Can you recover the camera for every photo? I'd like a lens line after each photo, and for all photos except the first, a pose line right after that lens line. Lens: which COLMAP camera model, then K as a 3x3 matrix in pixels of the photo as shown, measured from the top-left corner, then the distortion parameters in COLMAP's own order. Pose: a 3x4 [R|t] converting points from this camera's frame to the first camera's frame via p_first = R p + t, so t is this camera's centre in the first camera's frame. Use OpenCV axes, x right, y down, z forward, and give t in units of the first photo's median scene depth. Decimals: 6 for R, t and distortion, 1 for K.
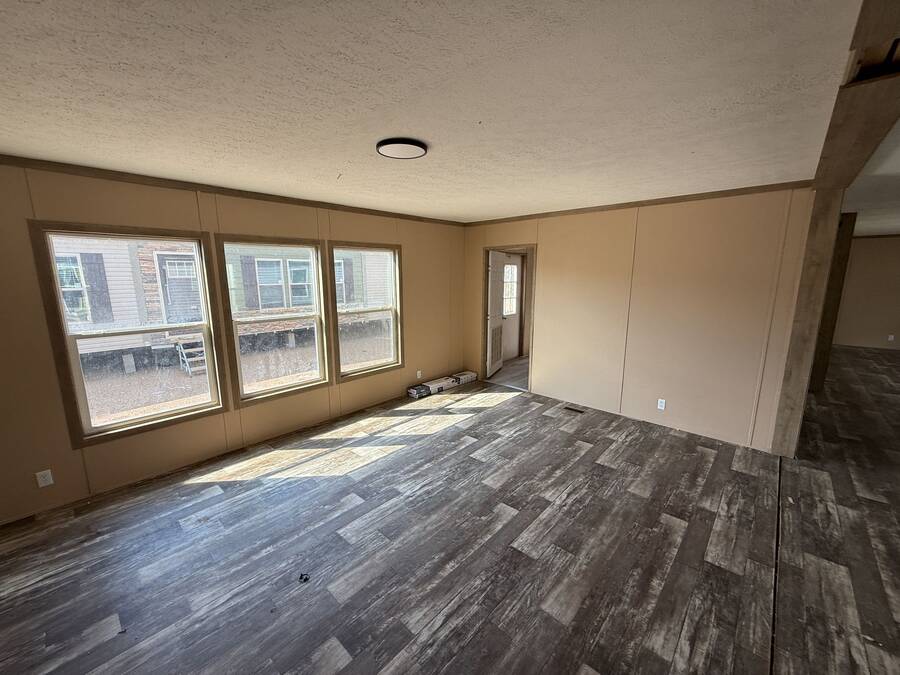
lens RADIAL K [[368.0, 0, 430.3], [0, 368.0, 331.8], [0, 0, 1]] dist [0.005868, -0.001409]
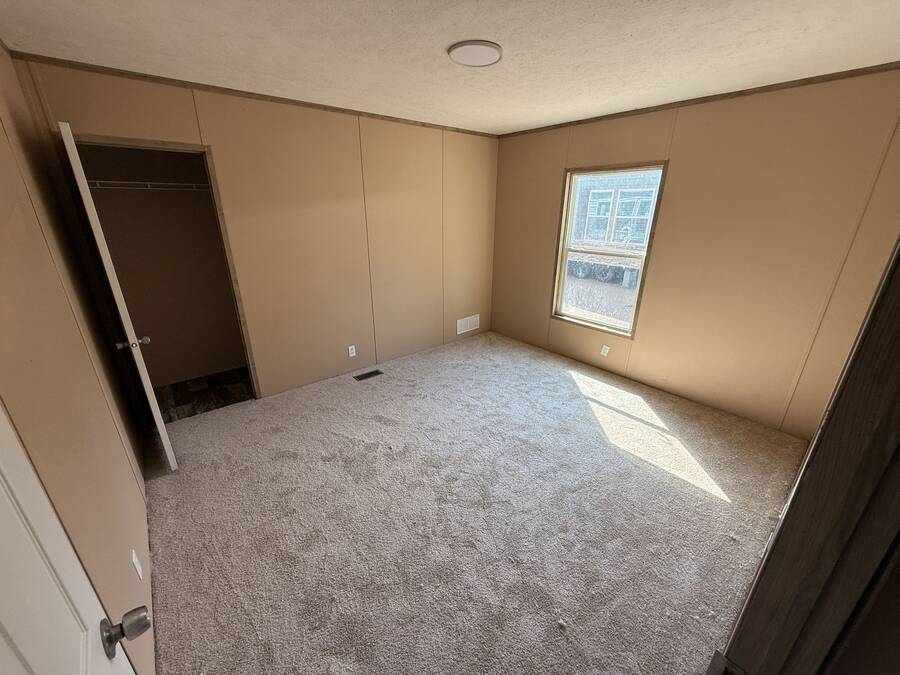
lens RADIAL K [[368.0, 0, 448.6], [0, 368.0, 339.5], [0, 0, 1]] dist [0.005868, -0.001409]
pose [[-0.094510, 0.355837, -0.929757, 0.662615], [-0.187829, 0.910790, 0.367670, -0.112741], [0.977644, 0.209383, -0.019242, 0.674601]]
